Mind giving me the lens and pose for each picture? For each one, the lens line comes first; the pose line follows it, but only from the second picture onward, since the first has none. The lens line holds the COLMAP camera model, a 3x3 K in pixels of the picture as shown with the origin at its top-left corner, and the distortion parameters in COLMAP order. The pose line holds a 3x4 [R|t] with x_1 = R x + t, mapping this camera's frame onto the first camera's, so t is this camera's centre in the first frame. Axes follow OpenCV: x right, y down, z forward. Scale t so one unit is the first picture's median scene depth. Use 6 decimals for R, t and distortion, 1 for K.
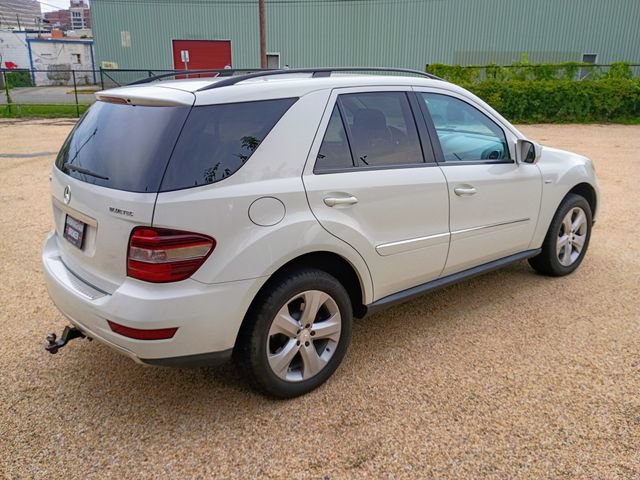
lens RADIAL K [[550.5, 0, 320.5], [0, 550.5, 237.5], [0, 0, 1]] dist [0.065173, -0.088912]
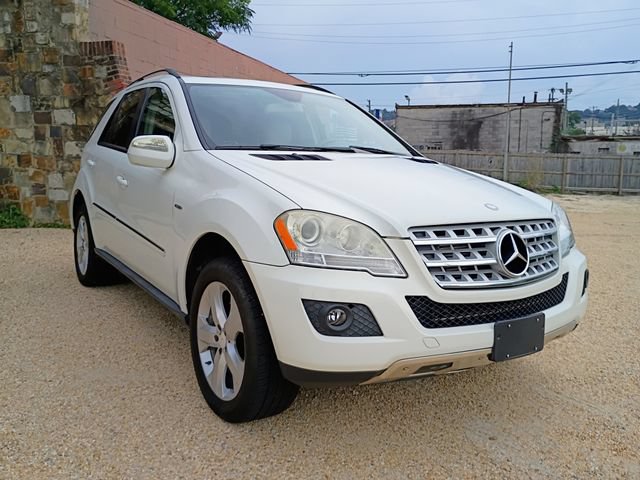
lens RADIAL K [[550.0, 0, 313.6], [0, 550.0, 232.3], [0, 0, 1]] dist [0.059621, -0.077510]
pose [[-0.102188, 0.136926, -0.985296, 1.435897], [-0.312824, 0.935808, 0.162493, -0.313966], [0.944298, 0.324829, -0.052795, 1.662539]]
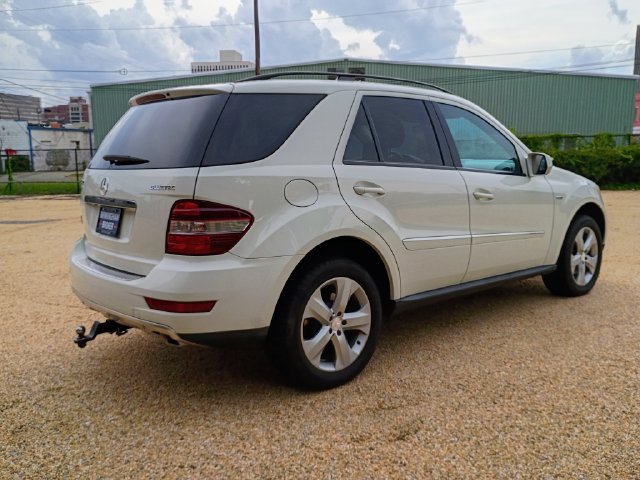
lens RADIAL K [[553.1, 0, 320.0], [0, 553.1, 240.0], [0, 0, 1]] dist [0.053078, -0.068539]
pose [[0.999805, -0.013458, 0.014477, -0.069521], [0.015420, 0.989270, -0.145283, 0.169411], [-0.012366, 0.145478, 0.989284, -0.009219]]
